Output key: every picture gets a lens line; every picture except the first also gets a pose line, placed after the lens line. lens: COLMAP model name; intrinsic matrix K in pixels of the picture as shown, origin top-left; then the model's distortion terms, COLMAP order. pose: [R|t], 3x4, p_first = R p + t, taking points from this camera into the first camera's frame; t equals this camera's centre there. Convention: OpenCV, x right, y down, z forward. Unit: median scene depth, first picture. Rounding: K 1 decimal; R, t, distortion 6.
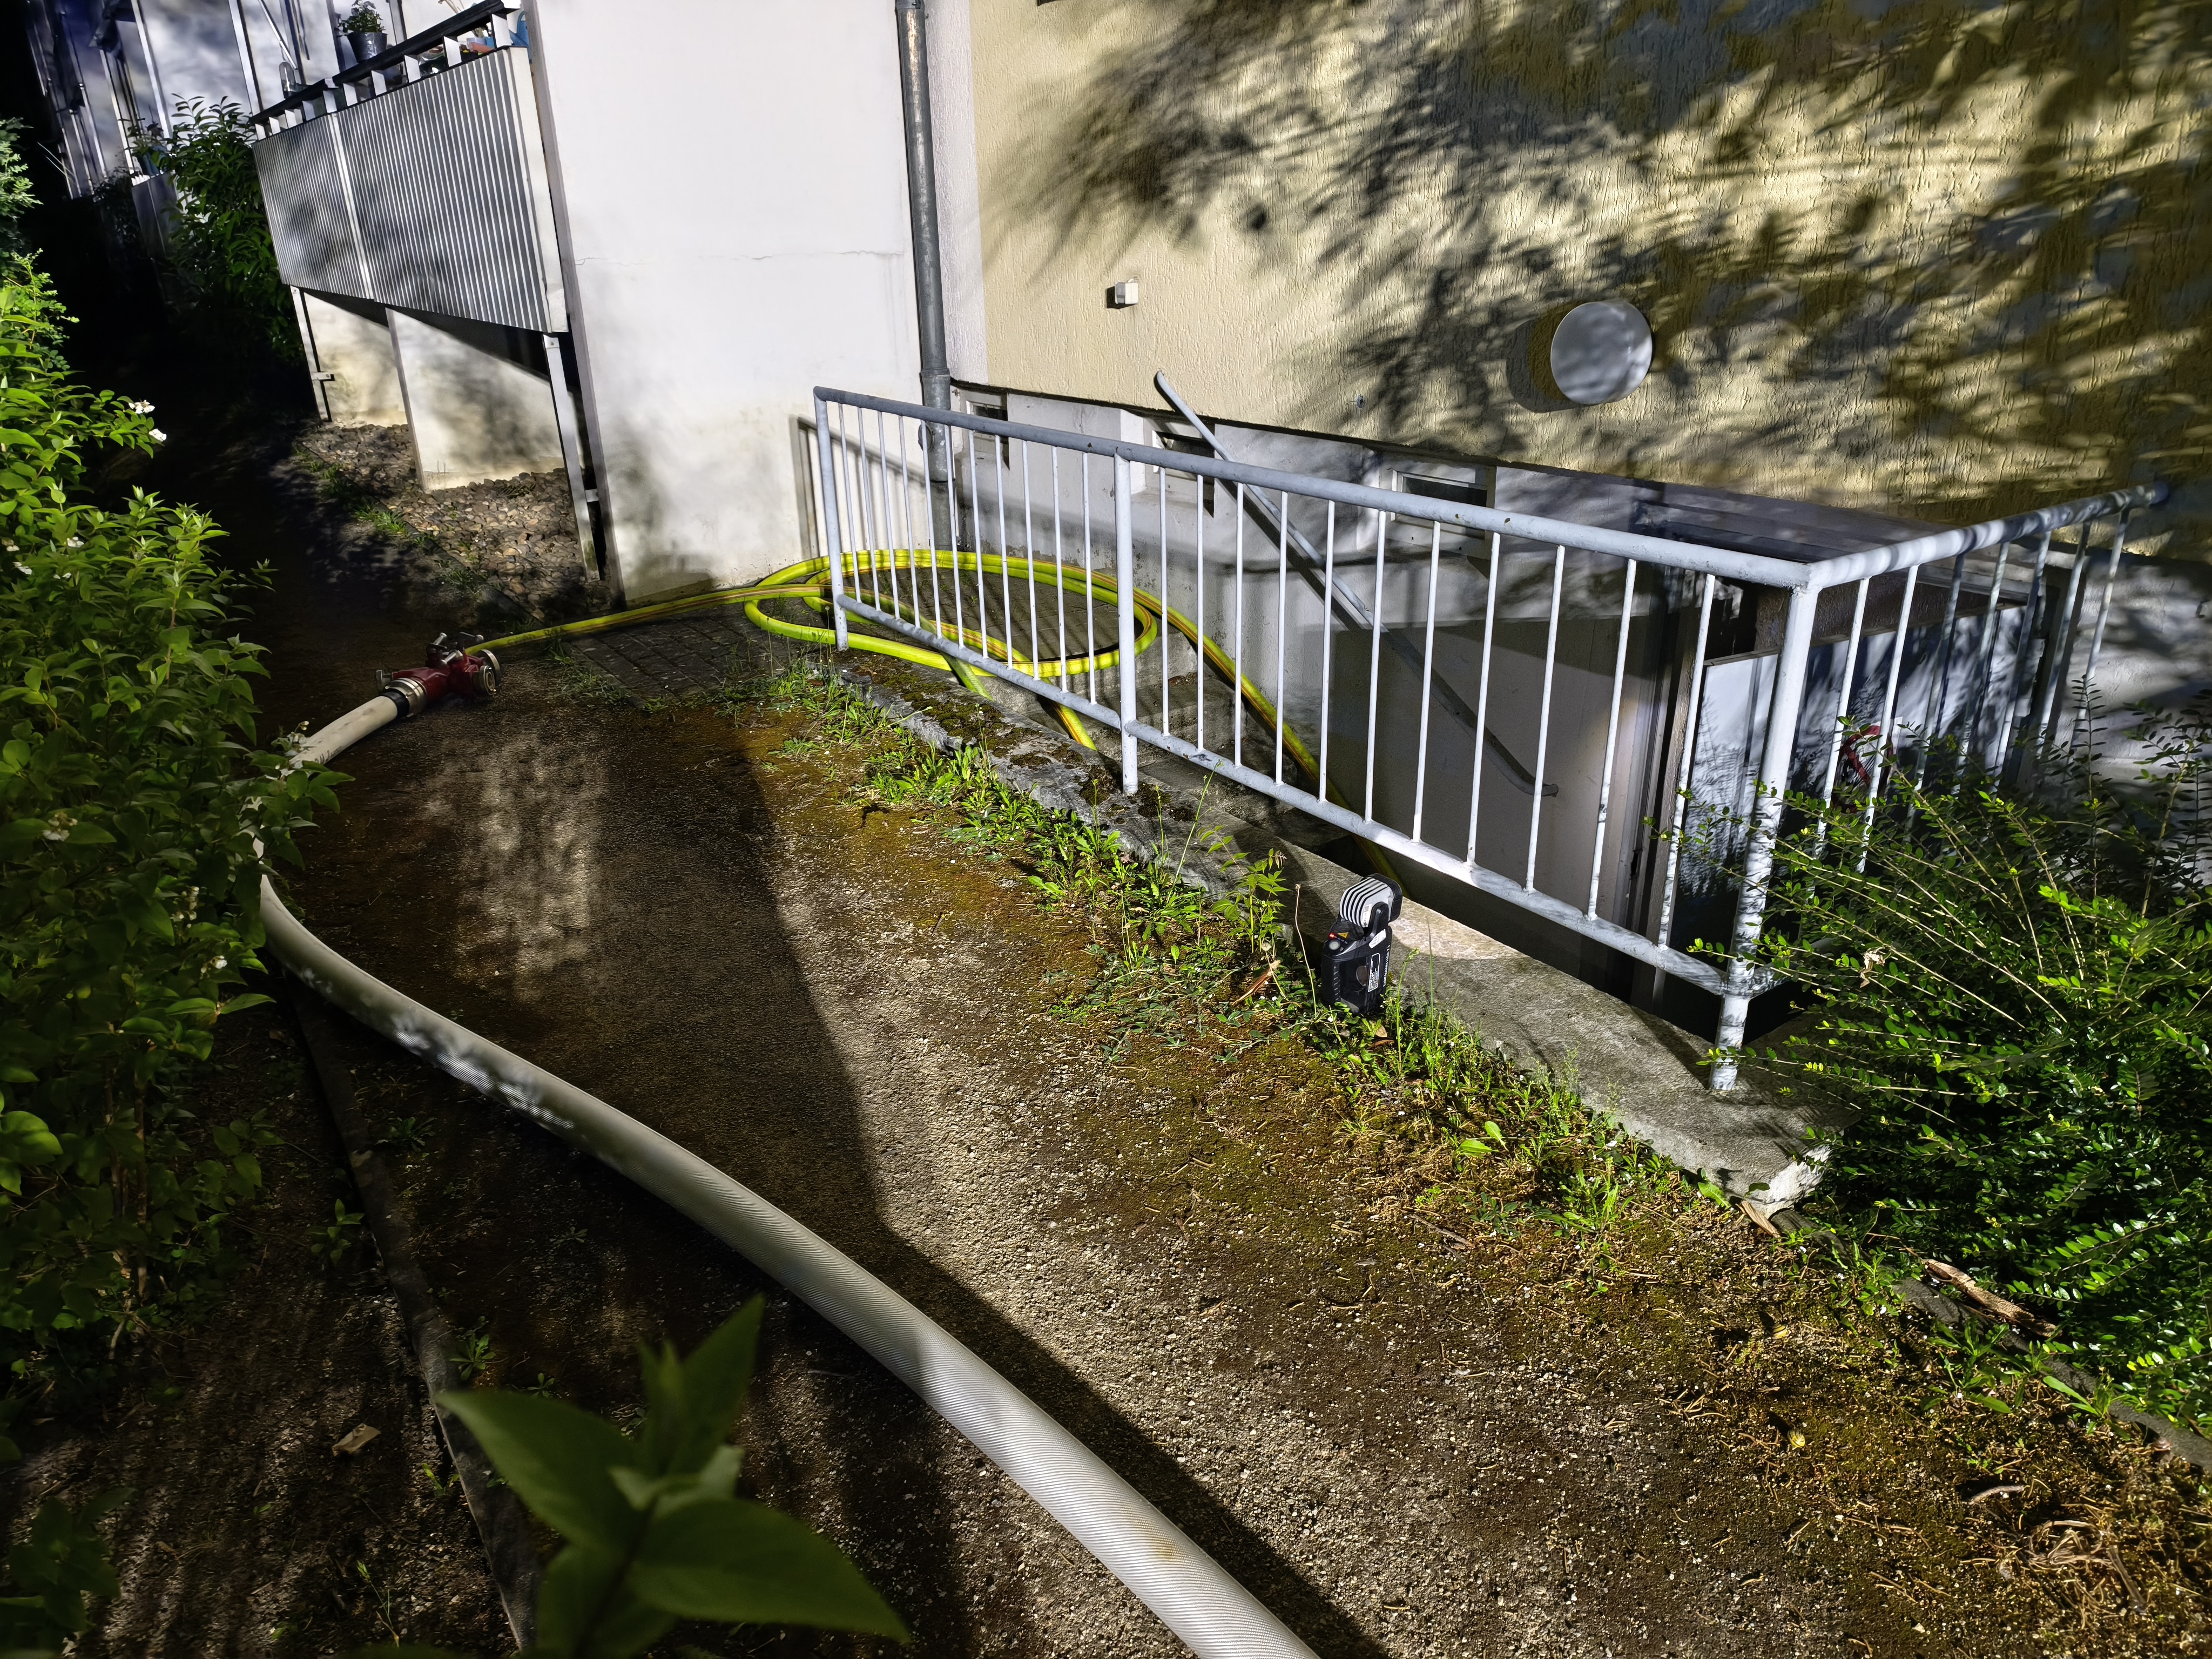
lens RADIAL K [[1485.0, 0, 1106.0], [0, 1485.0, 829.5], [0, 0, 1]] dist [0.009182, -0.004851]
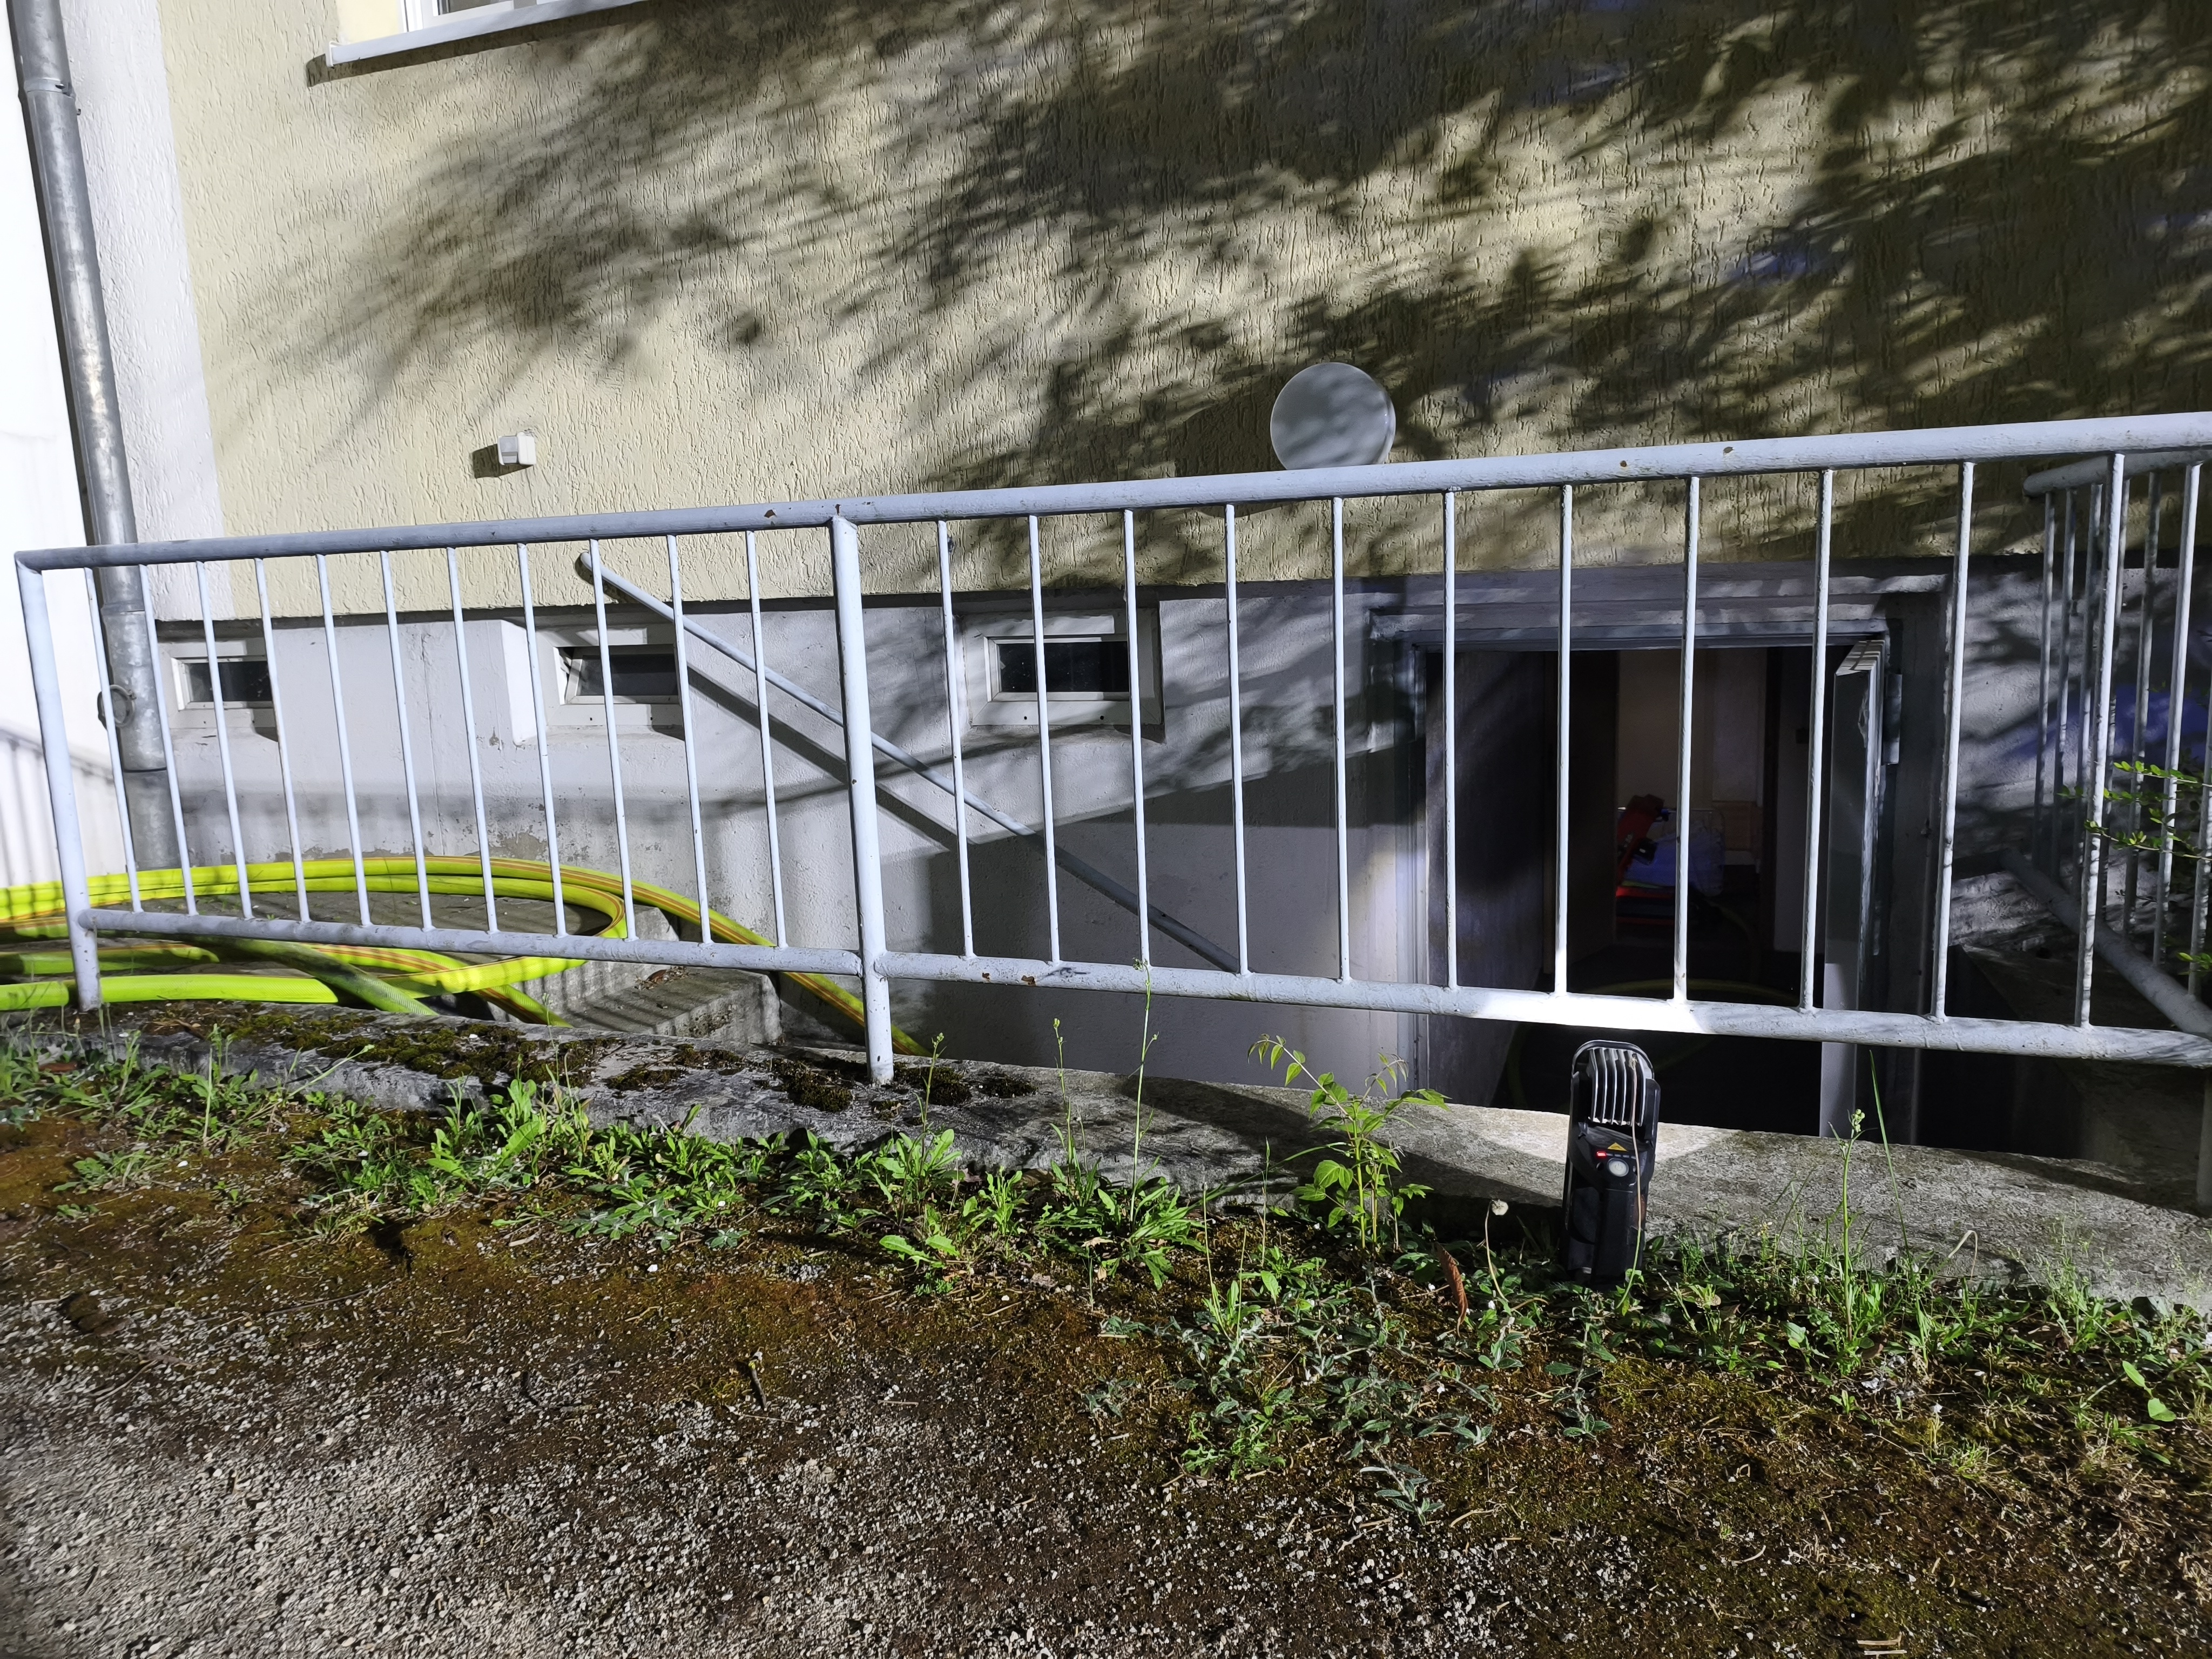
lens RADIAL K [[1466.5, 0, 1109.1], [0, 1466.5, 821.7], [0, 0, 1]] dist [0.034168, -0.037930]
pose [[0.812802, -0.095499, 0.574659, -0.248748], [0.238992, 0.954297, -0.179443, 0.003941], [-0.531259, 0.283191, 0.798478, 0.469387]]
